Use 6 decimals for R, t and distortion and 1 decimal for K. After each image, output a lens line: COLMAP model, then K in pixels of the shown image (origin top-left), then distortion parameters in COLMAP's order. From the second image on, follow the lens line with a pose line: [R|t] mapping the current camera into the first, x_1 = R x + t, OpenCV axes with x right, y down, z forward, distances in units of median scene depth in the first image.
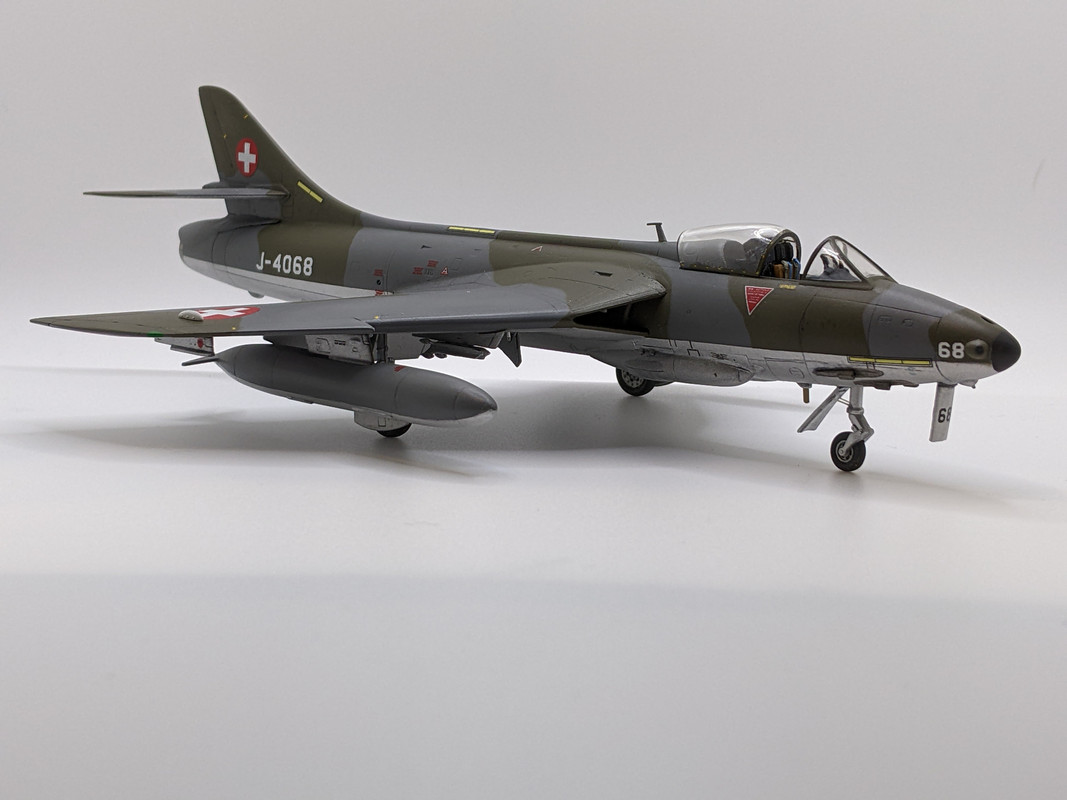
lens RADIAL K [[1871.7, 0, 527.8], [0, 1871.7, 395.0], [0, 0, 1]] dist [0.117752, 0.000000]
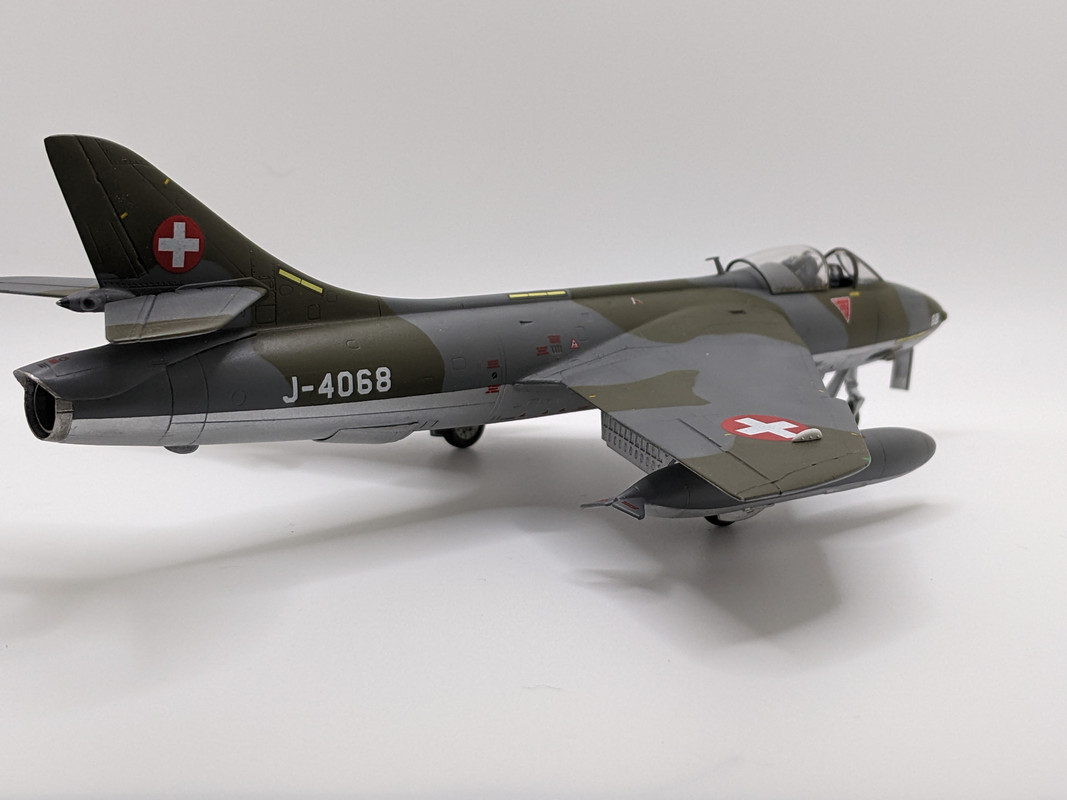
lens RADIAL K [[1871.7, 0, 534.9], [0, 1871.7, 399.6], [0, 0, 1]] dist [0.117752, 0.000000]
pose [[0.050325, -0.193981, 0.979714, -0.999795], [0.125561, 0.974402, 0.186480, -0.227659], [-0.990809, 0.113630, 0.073394, 1.059398]]
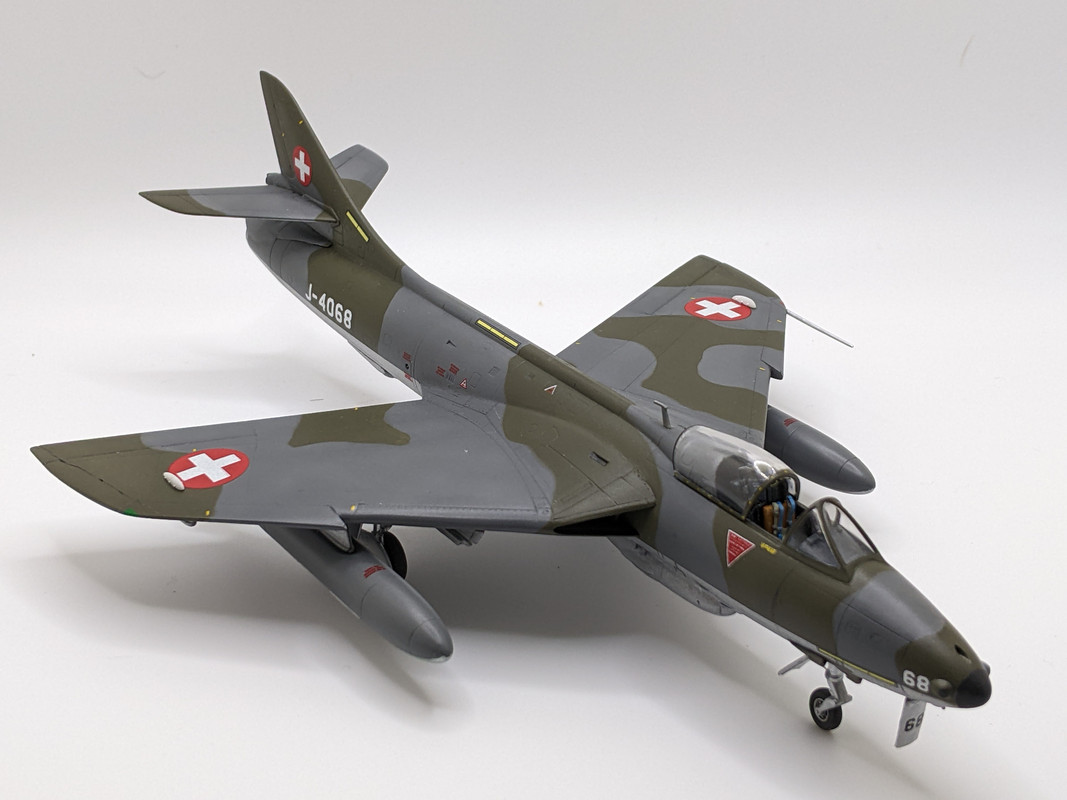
lens RADIAL K [[1871.7, 0, 534.3], [0, 1871.7, 421.9], [0, 0, 1]] dist [0.117752, 0.000000]
pose [[0.984370, 0.078217, -0.157792, 0.156712], [-0.026651, 0.951804, 0.305546, -0.373771], [0.174086, -0.296565, 0.939012, 0.123722]]
